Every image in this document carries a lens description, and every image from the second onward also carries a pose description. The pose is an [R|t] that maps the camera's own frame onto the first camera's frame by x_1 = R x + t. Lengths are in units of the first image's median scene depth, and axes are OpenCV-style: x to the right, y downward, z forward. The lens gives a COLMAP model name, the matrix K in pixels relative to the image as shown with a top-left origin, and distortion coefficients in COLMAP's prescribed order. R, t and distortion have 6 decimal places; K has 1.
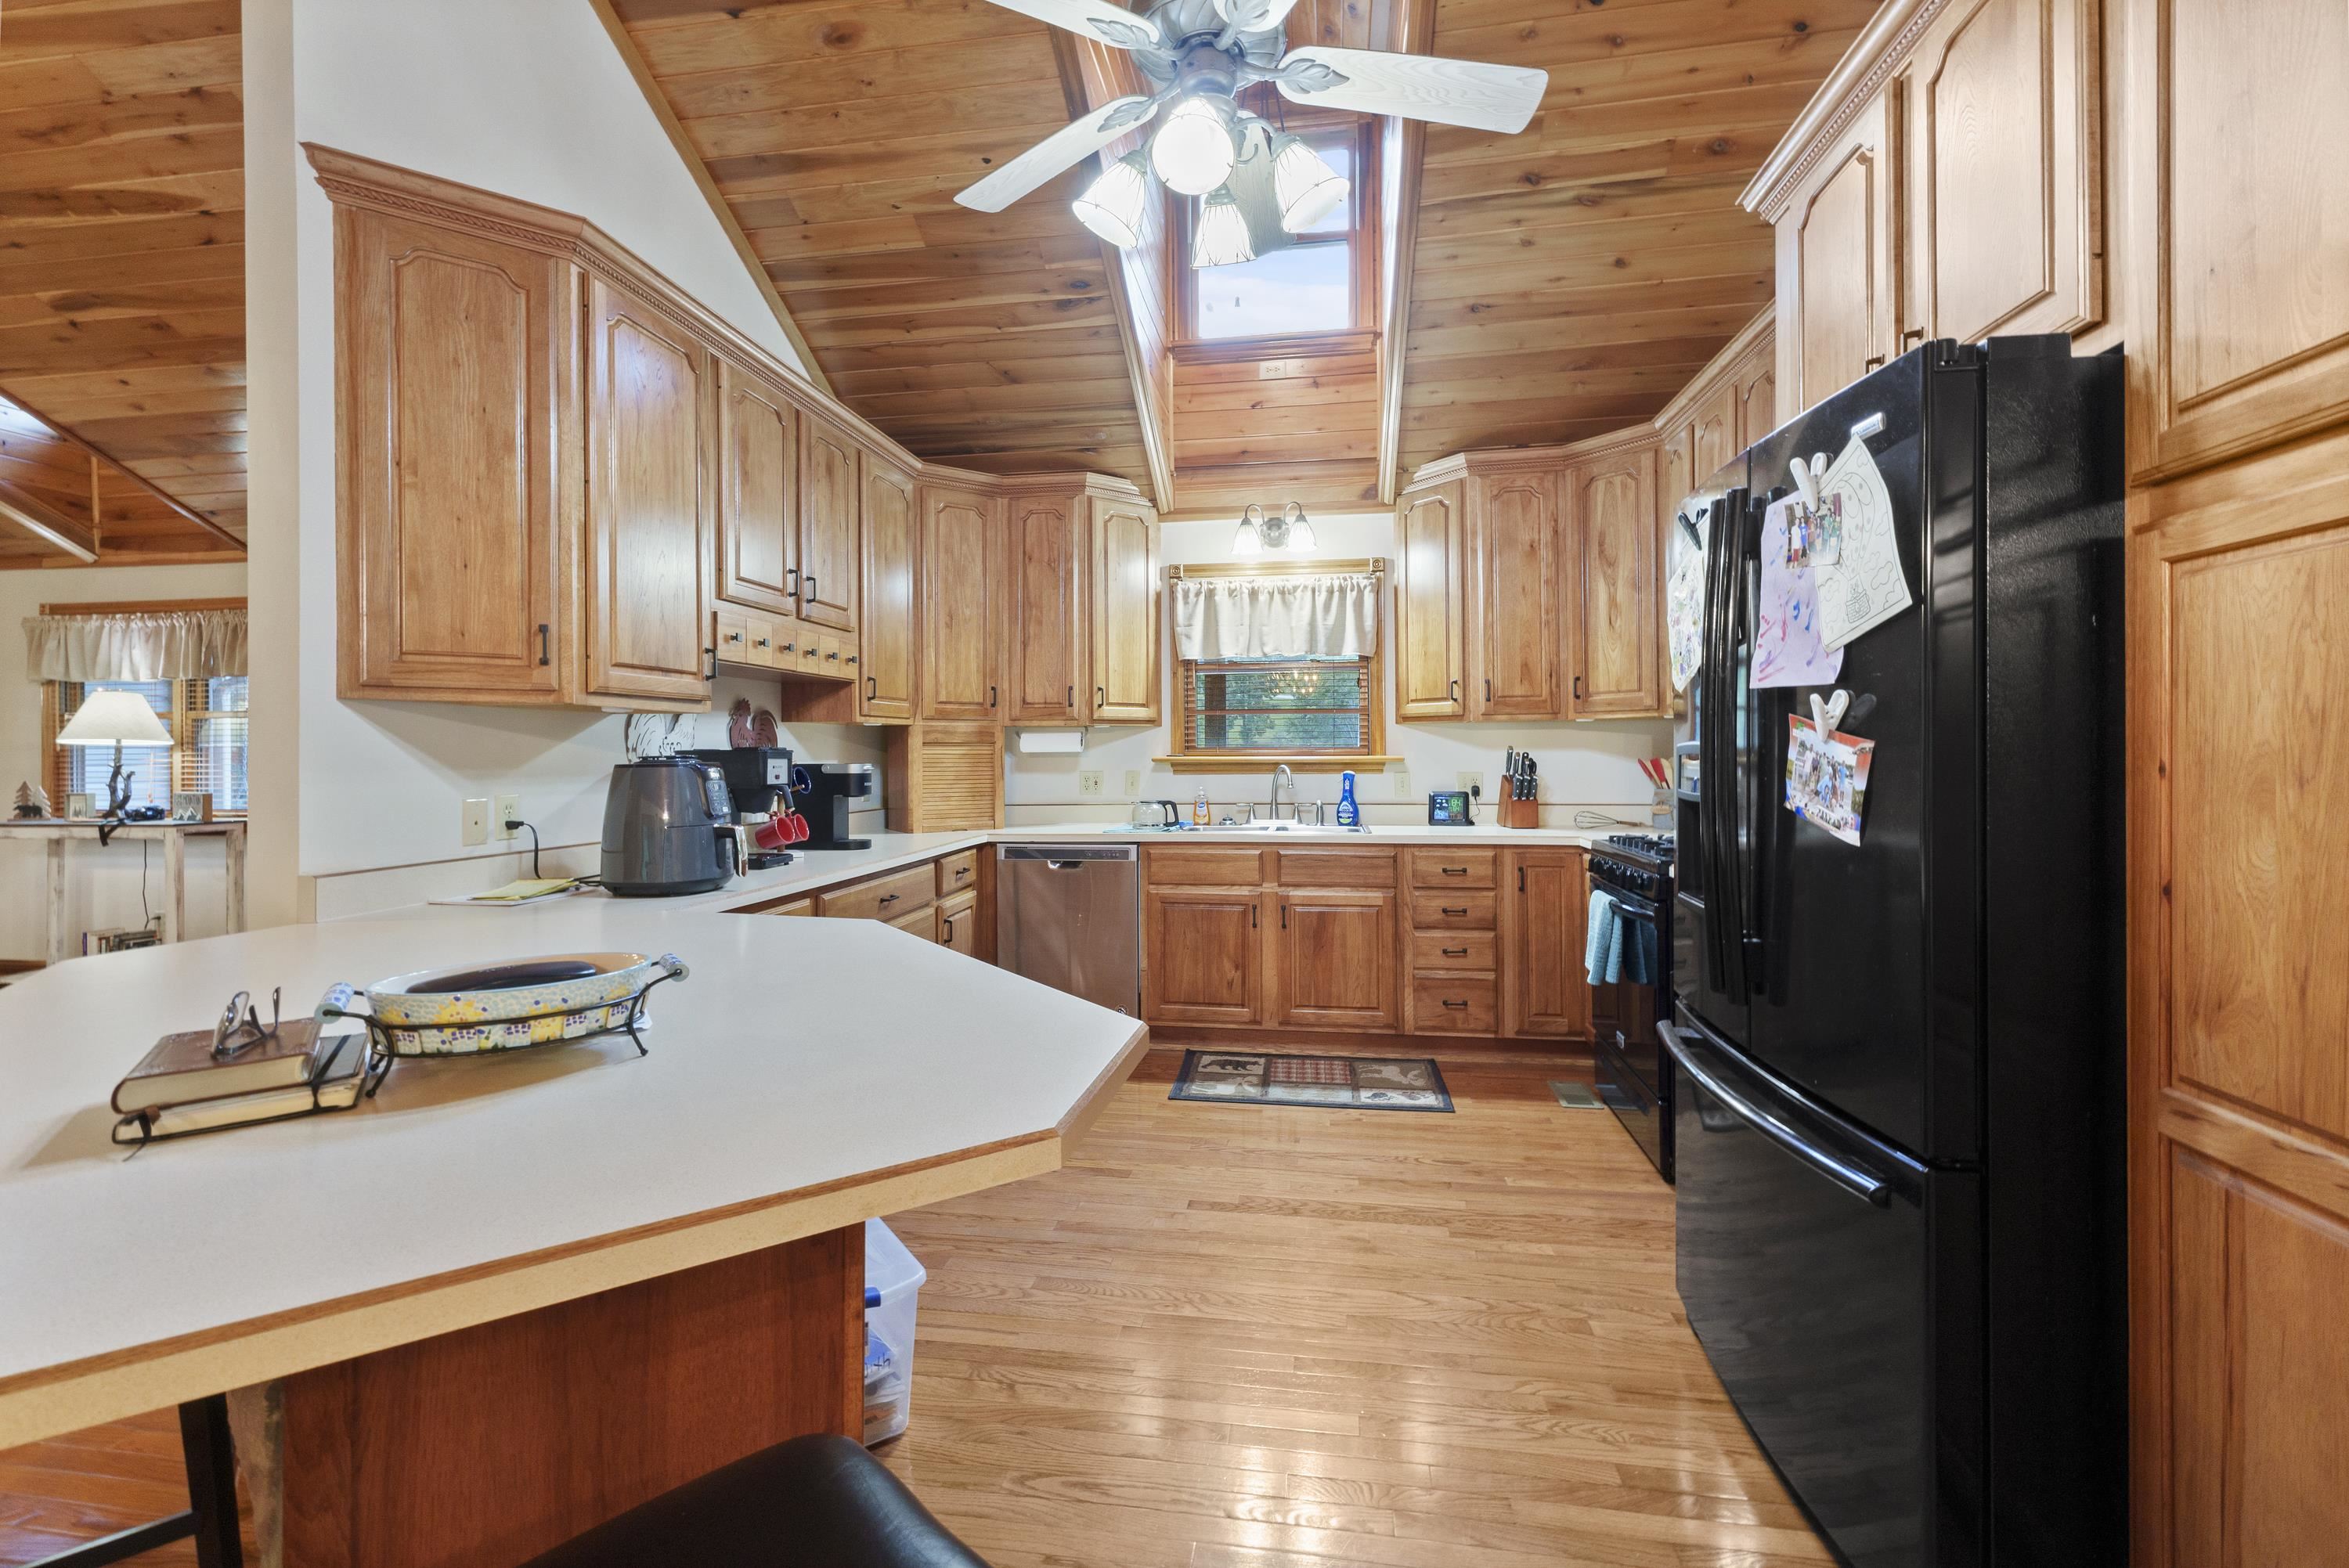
lens RADIAL K [[988.7, 0, 1168.1], [0, 988.7, 760.0], [0, 0, 1]] dist [0.004029, -0.001014]
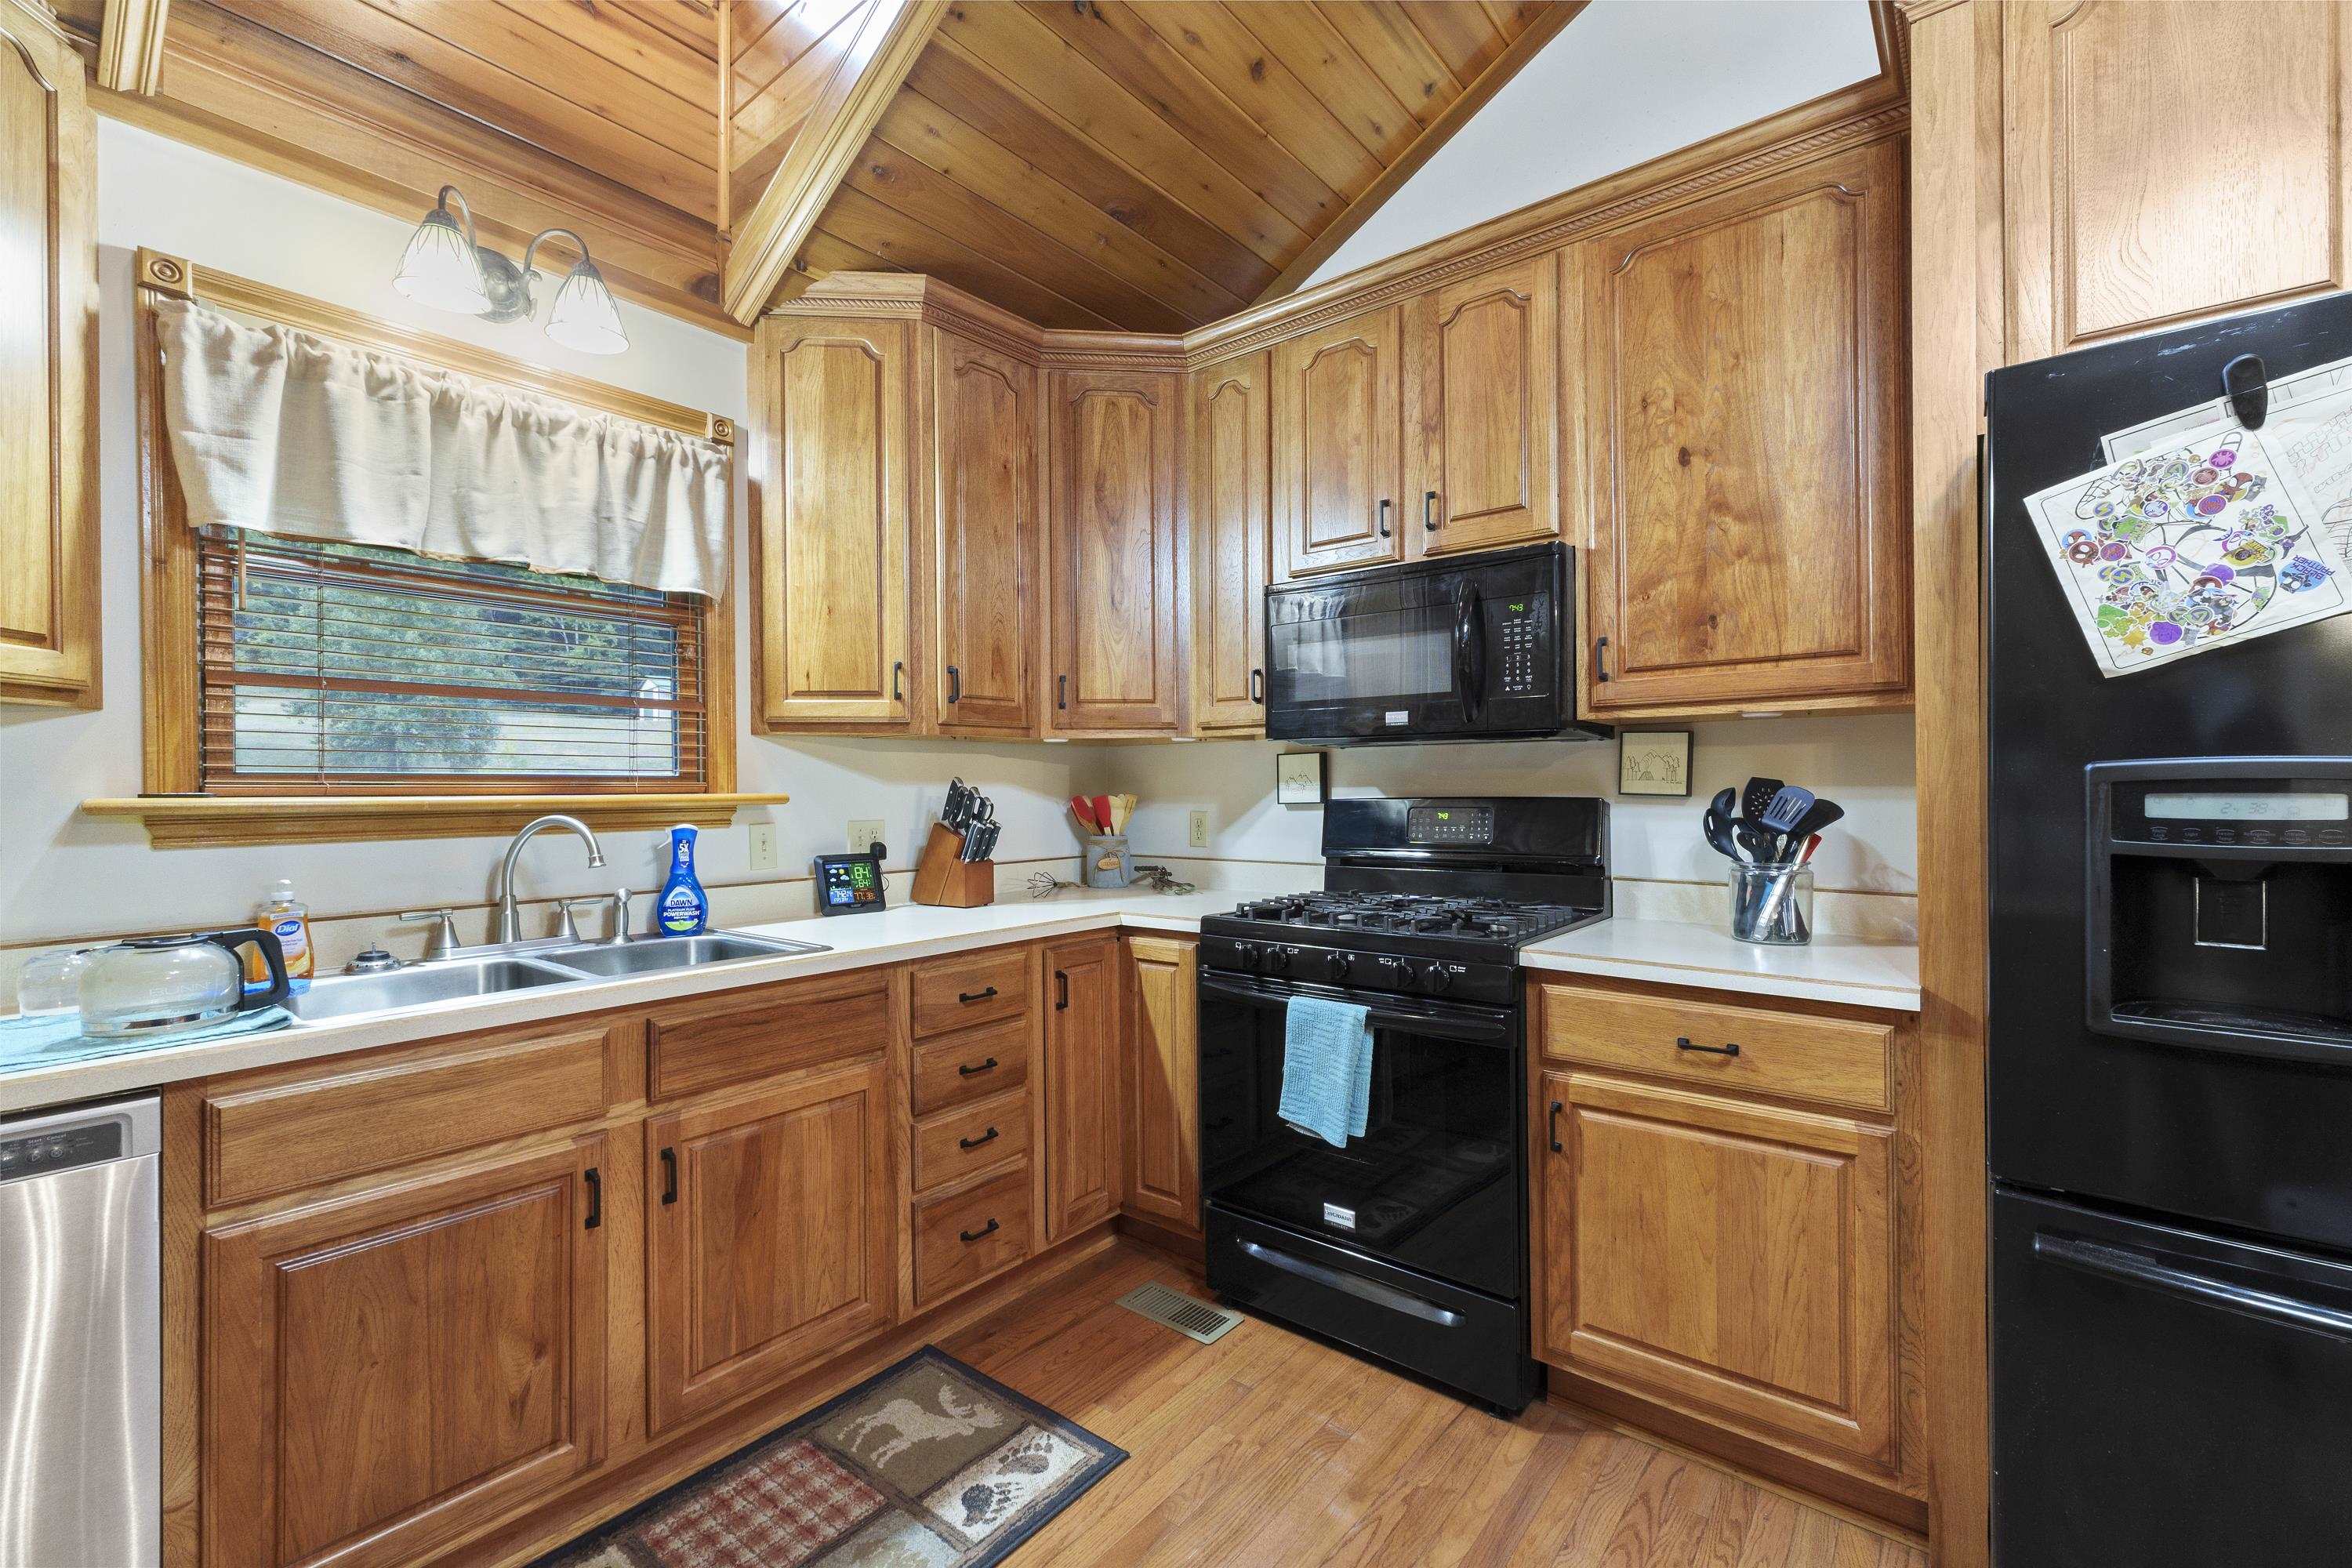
lens RADIAL K [[990.1, 0, 1179.6], [0, 990.1, 790.4], [0, 0, 1]] dist [0.004029, -0.001014]
pose [[0.505542, 0.001572, 0.862801, -0.130669], [0.010895, 0.999907, -0.008206, 0.001163], [-0.862733, 0.013549, 0.505478, 0.574985]]
